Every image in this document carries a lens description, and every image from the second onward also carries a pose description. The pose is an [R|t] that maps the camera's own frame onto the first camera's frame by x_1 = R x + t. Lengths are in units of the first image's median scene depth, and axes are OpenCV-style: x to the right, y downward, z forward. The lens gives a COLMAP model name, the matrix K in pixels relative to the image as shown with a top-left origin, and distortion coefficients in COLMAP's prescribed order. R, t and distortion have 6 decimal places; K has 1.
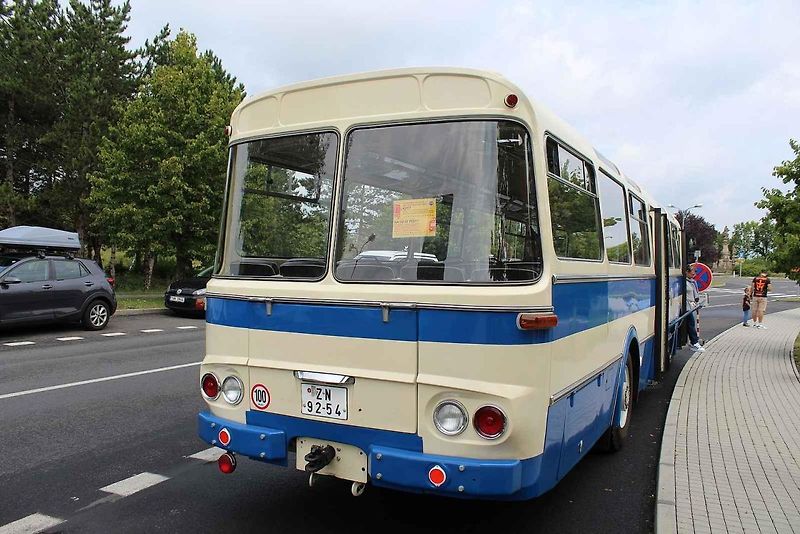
lens RADIAL K [[650.4, 0, 398.6], [0, 650.4, 256.3], [0, 0, 1]] dist [-0.164466, 0.123442]
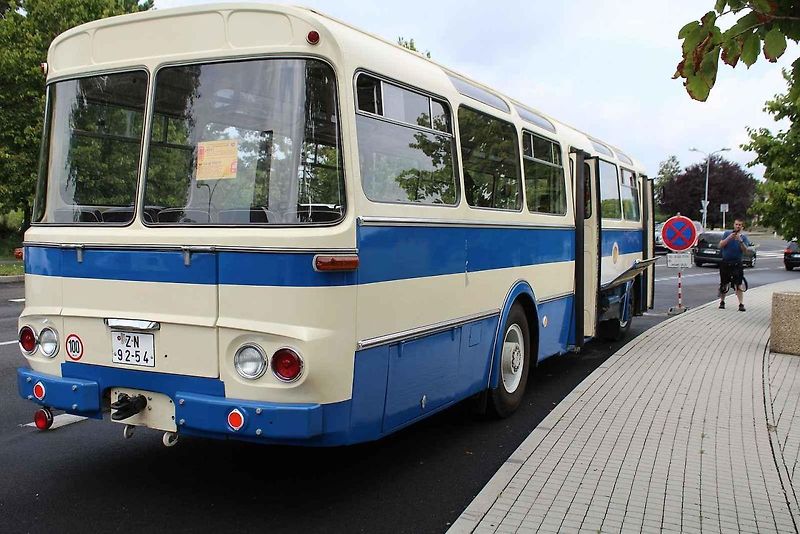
lens RADIAL K [[808.1, 0, 400.0], [0, 808.1, 252.5], [0, 0, 1]] dist [-0.094009, 0.036261]
pose [[0.999174, -0.007000, 0.040021, 0.225758], [0.005061, 0.998817, 0.048362, 0.021278], [-0.040312, -0.048120, 0.998028, -0.205044]]
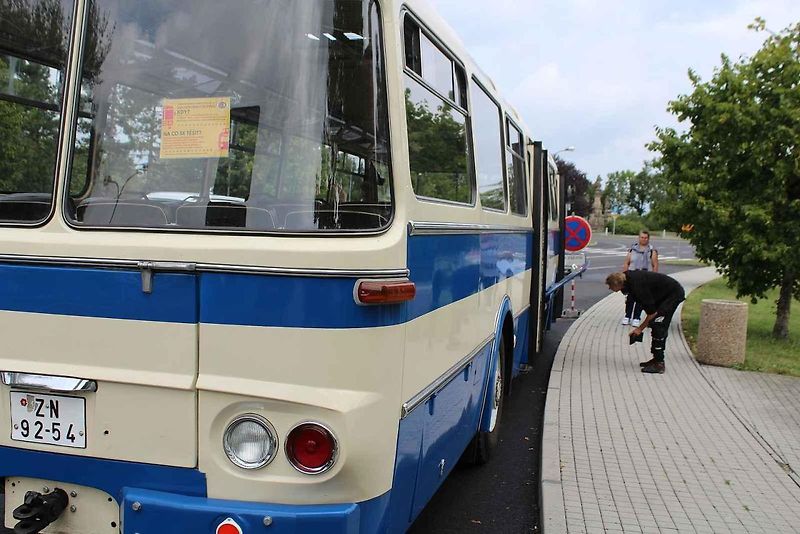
lens RADIAL K [[808.1, 0, 400.0], [0, 808.1, 252.5], [0, 0, 1]] dist [-0.094009, 0.036261]
pose [[0.970734, 0.008283, 0.240014, 0.027873], [-0.022715, 0.998091, 0.057429, 0.011220], [-0.239080, -0.061200, 0.969069, 0.173496]]
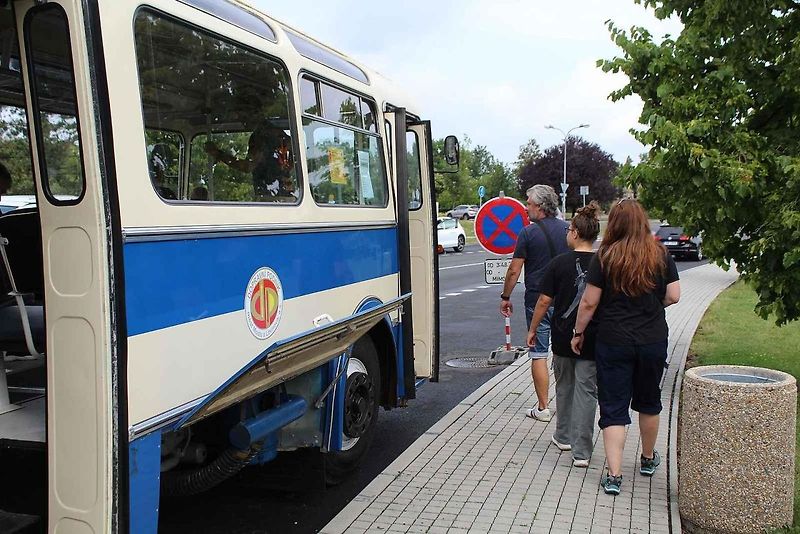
lens RADIAL K [[832.4, 0, 398.2], [0, 832.4, 253.5], [0, 0, 1]] dist [-0.110735, 0.114056]
pose [[0.978864, -0.042643, 0.200018, 1.012110], [0.030880, 0.997625, 0.061568, 0.048499], [-0.202169, -0.054090, 0.977856, 1.446667]]
